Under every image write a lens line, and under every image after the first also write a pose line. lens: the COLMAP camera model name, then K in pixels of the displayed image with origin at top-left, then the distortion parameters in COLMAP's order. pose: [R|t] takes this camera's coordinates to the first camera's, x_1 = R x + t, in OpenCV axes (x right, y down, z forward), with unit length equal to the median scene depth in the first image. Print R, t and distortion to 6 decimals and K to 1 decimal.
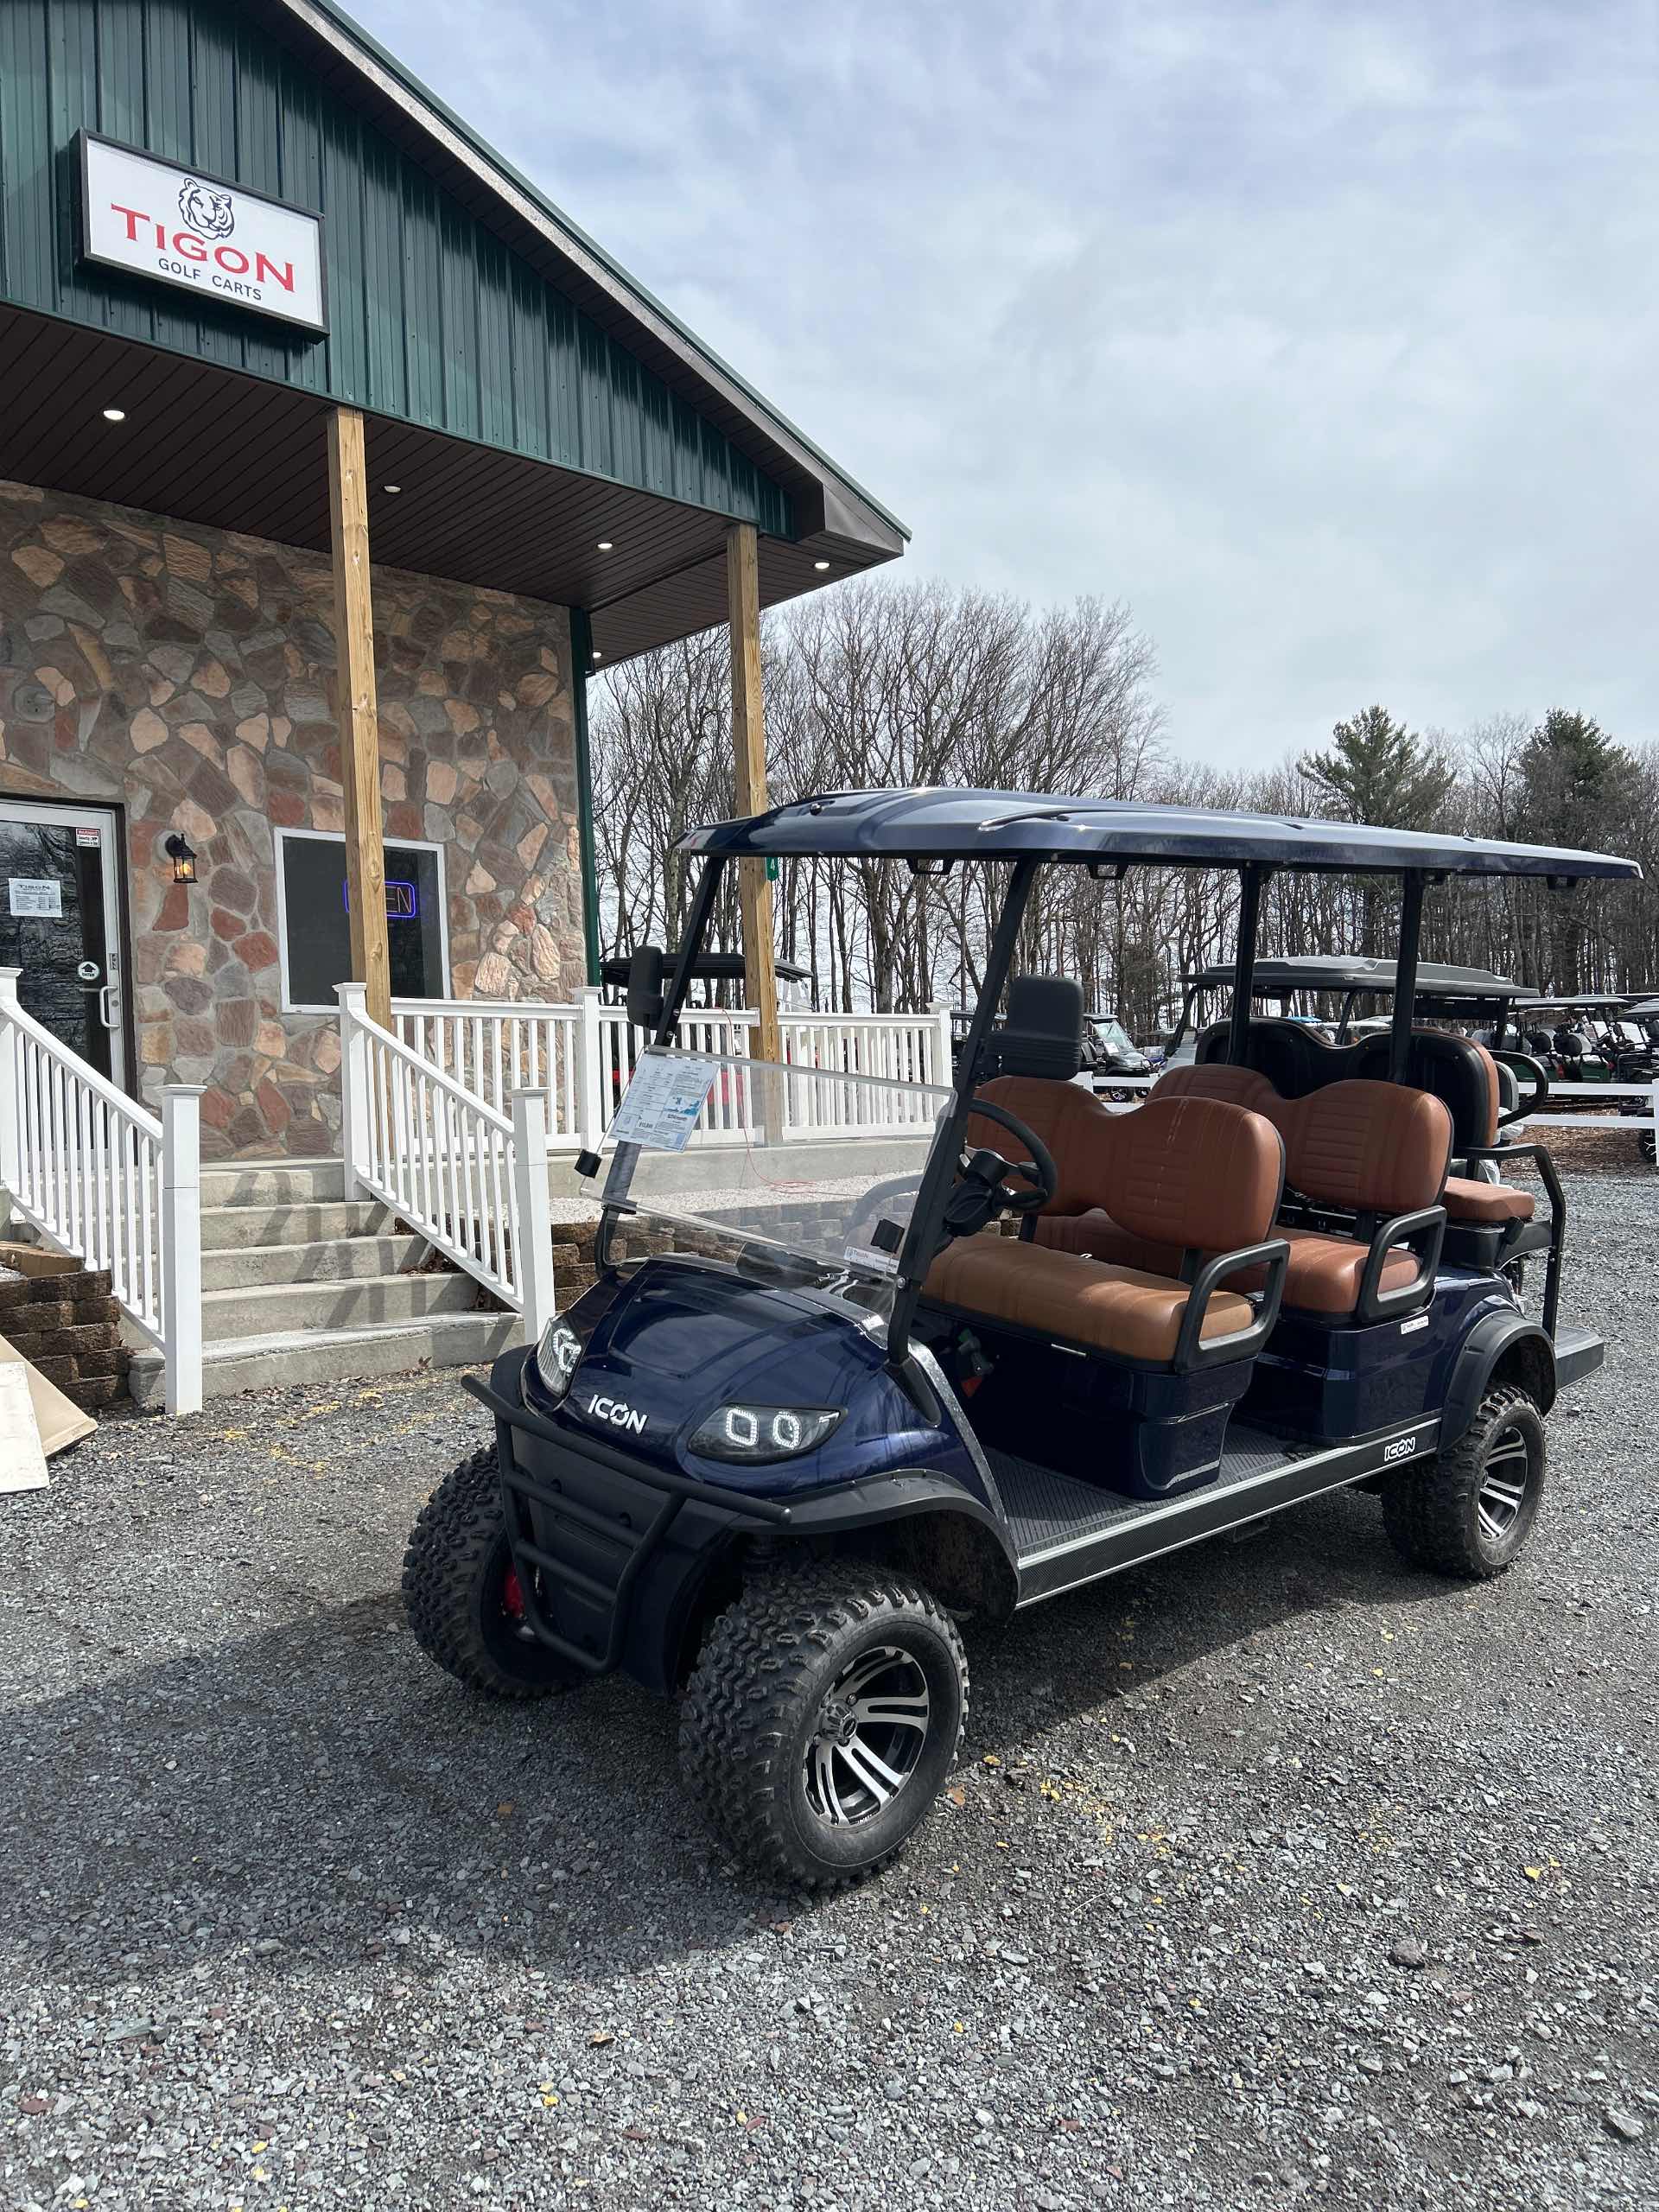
lens RADIAL K [[1659.9, 0, 784.1], [0, 1659.9, 1116.7], [0, 0, 1]] dist [0.061766, -0.056398]
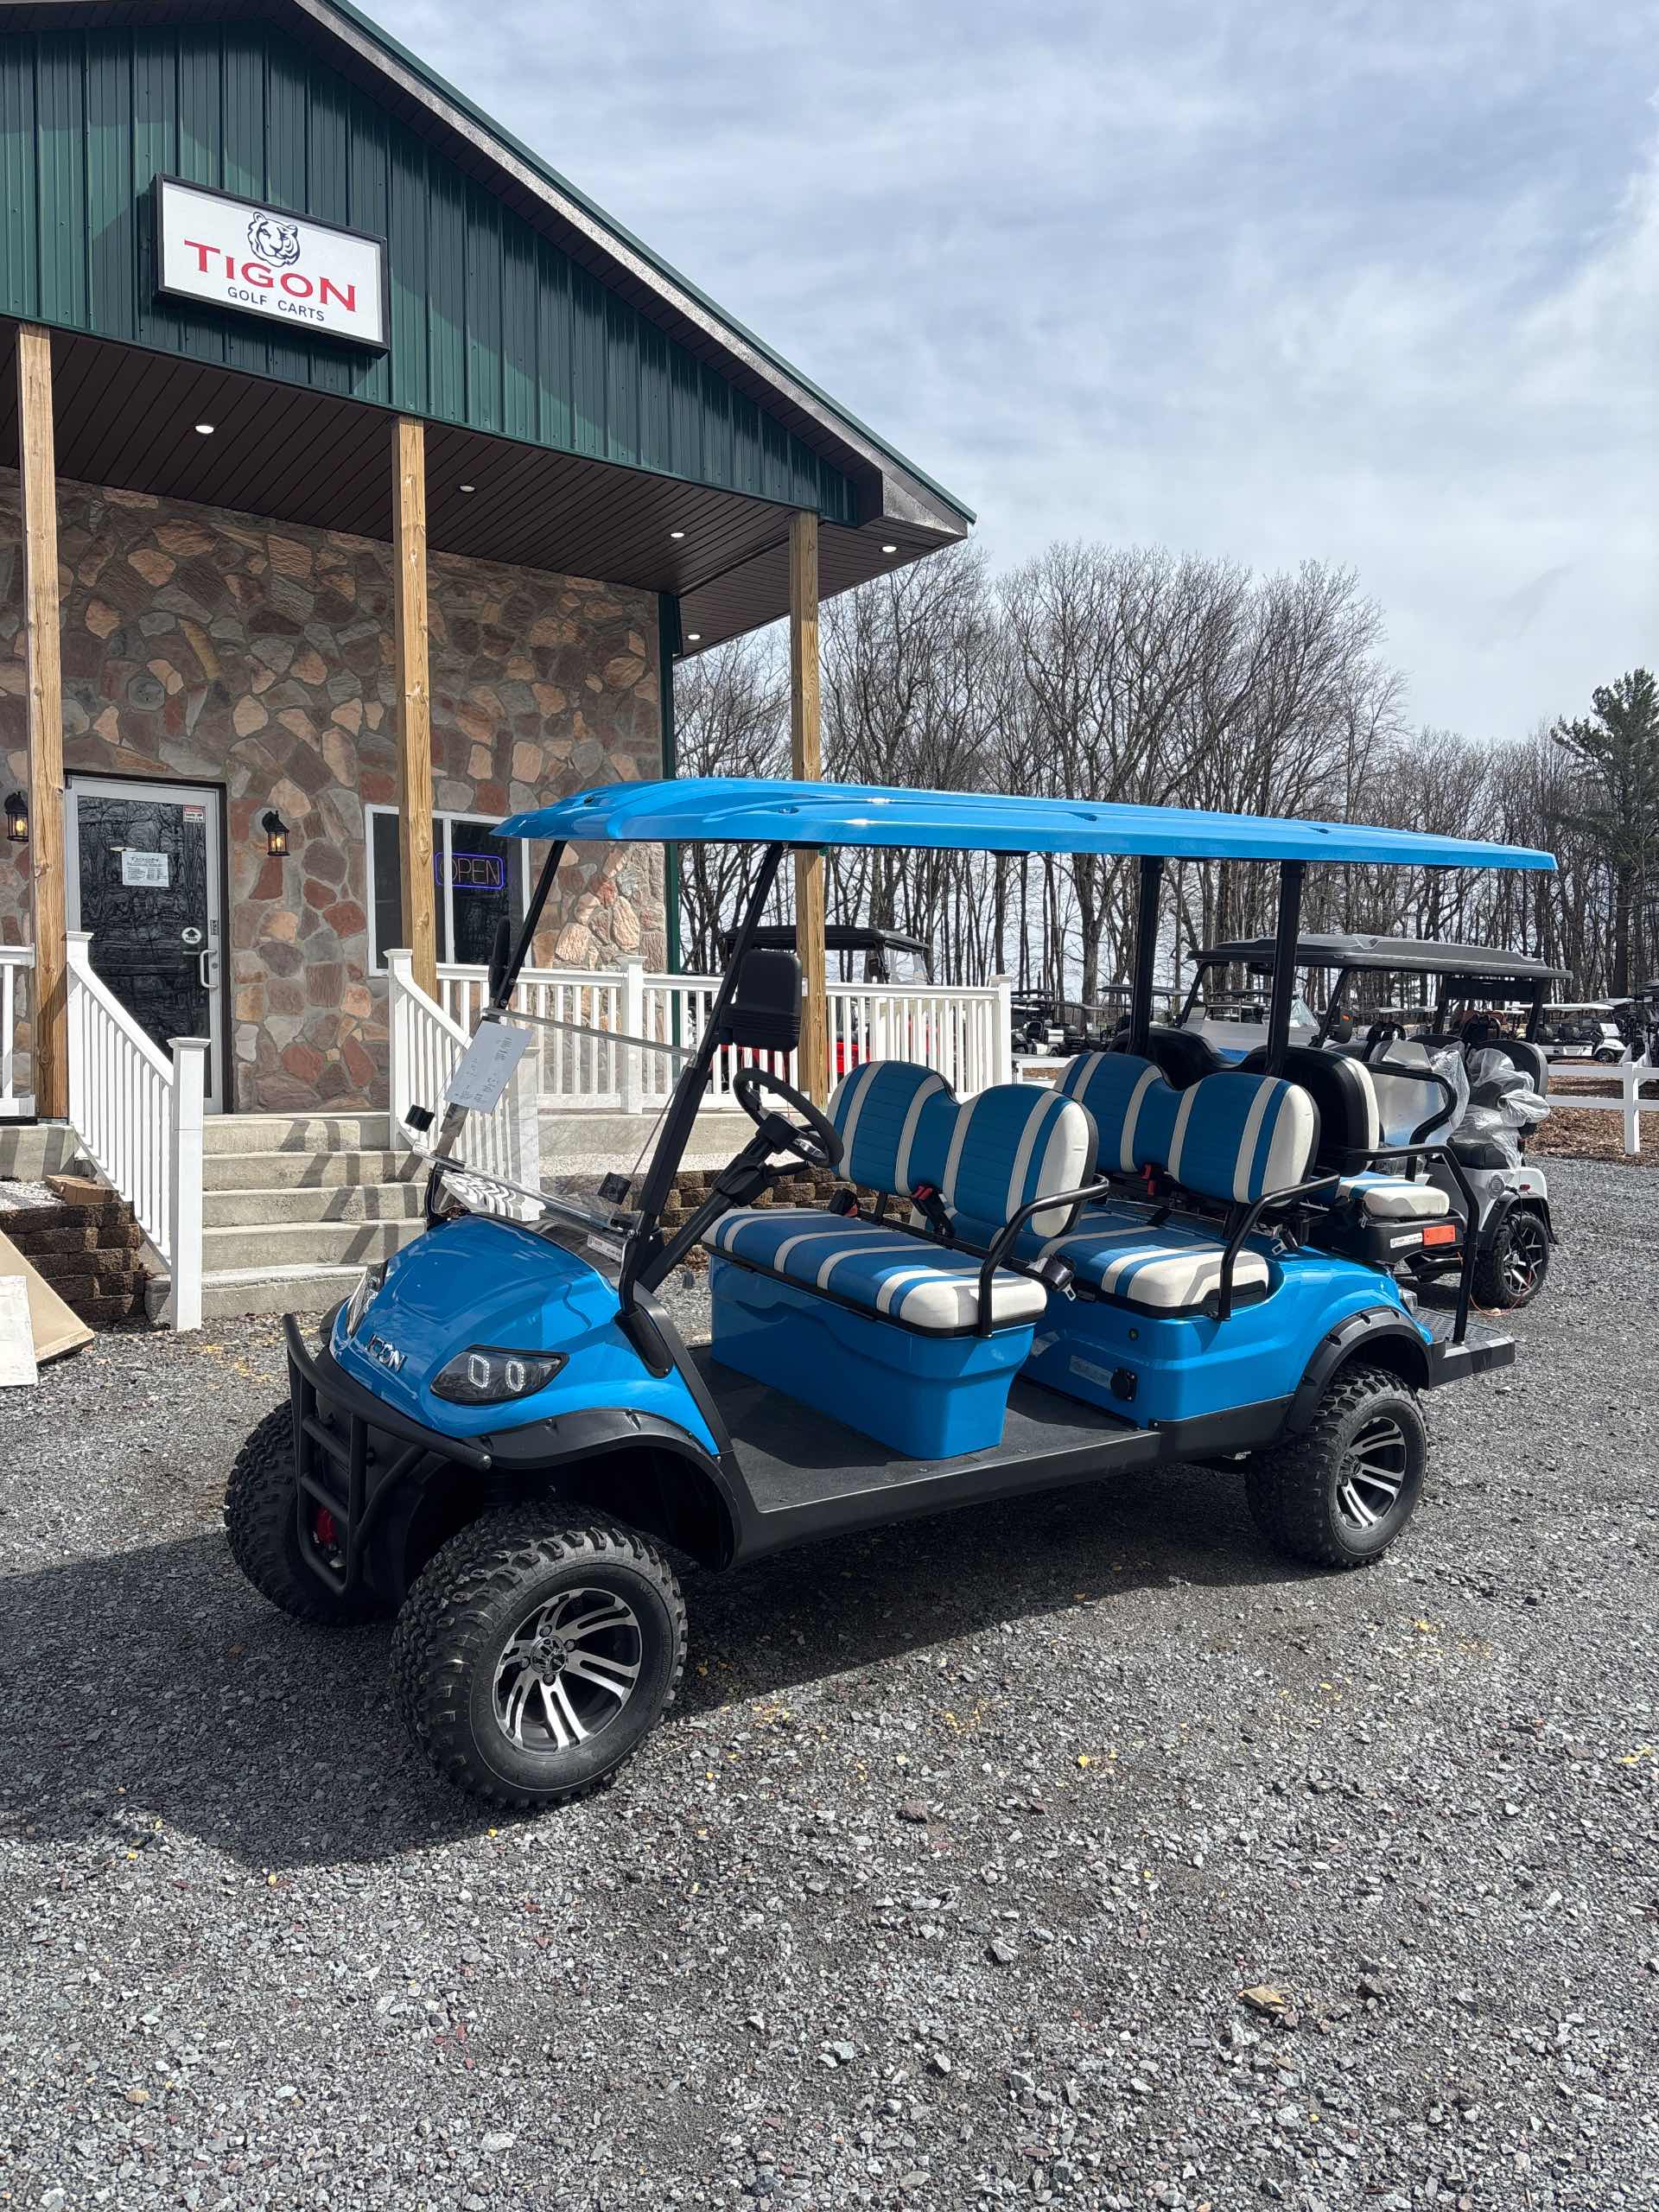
lens RADIAL K [[1666.2, 0, 786.9], [0, 1666.2, 1113.0], [0, 0, 1]] dist [0.032194, -0.005262]
pose [[0.990687, 0.025923, -0.133670, 0.117909], [-0.024002, 0.999585, 0.015959, 0.002296], [0.134028, -0.012602, 0.990897, -0.036325]]
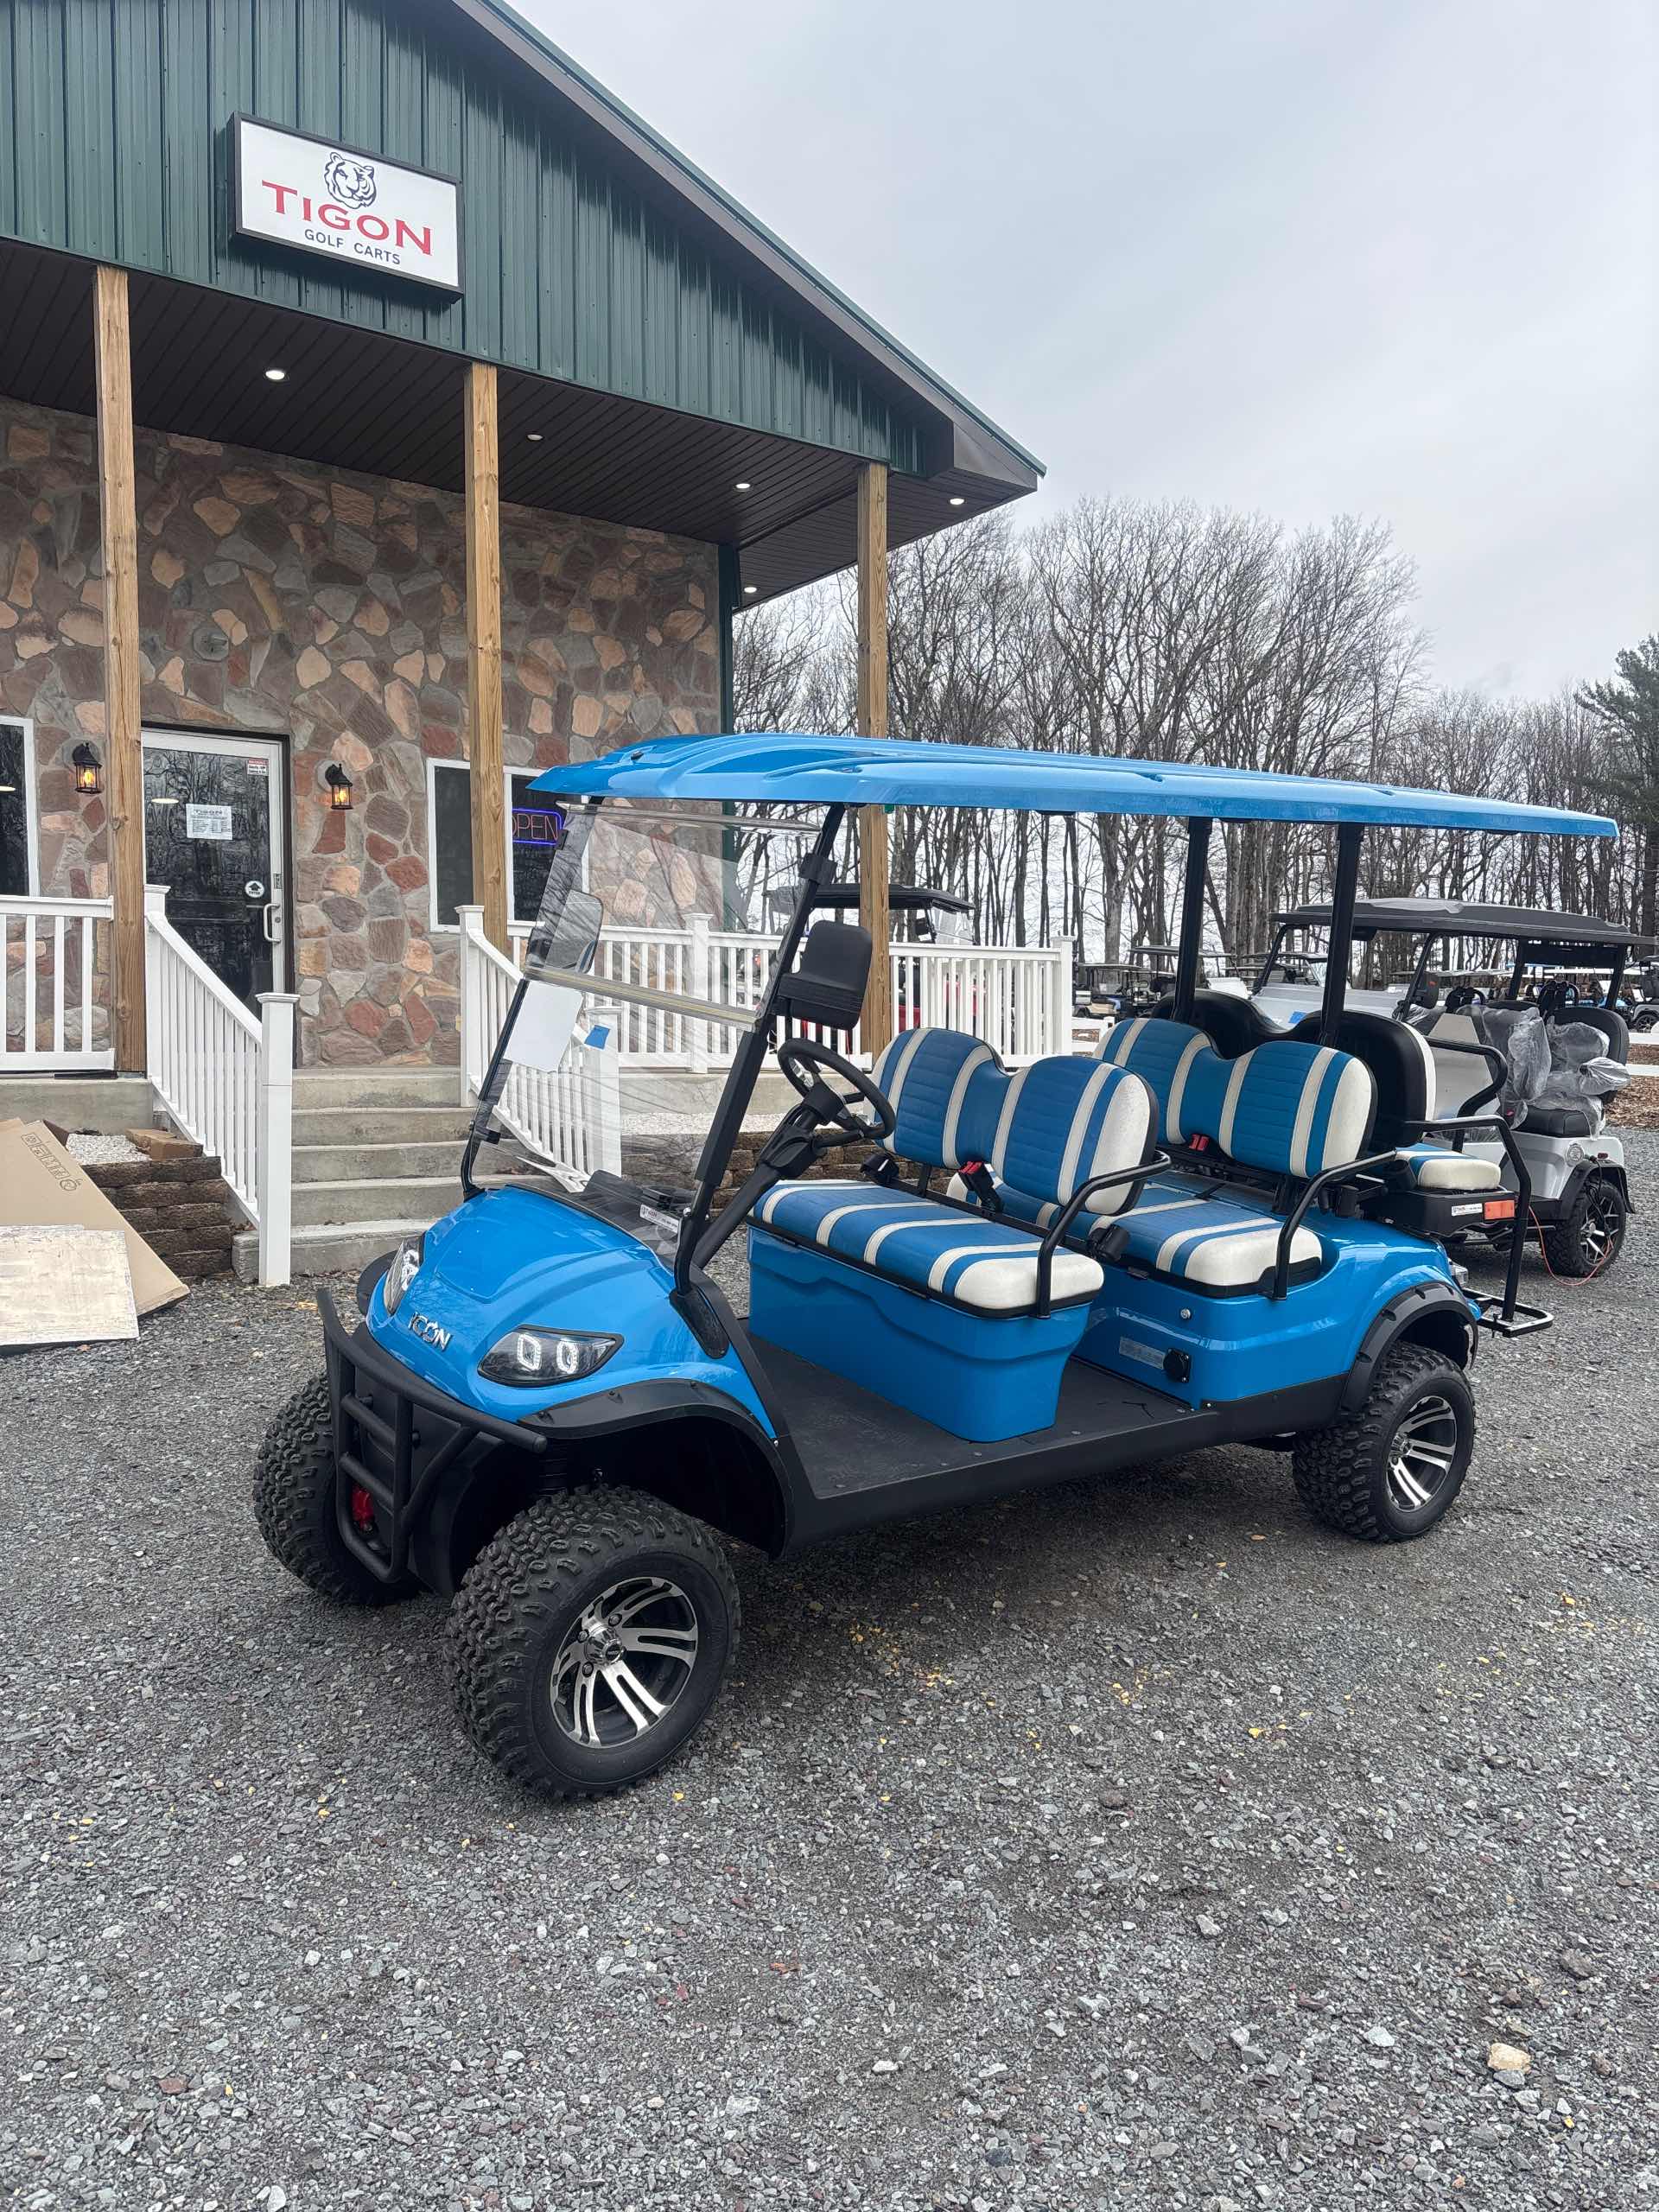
lens RADIAL K [[1666.2, 0, 786.9], [0, 1666.2, 1113.0], [0, 0, 1]] dist [0.032194, -0.005262]
pose [[0.989429, 0.038554, -0.139801, 0.084843], [-0.033012, 0.998583, 0.041745, 0.001891], [0.141212, -0.036689, 0.989299, -0.037300]]
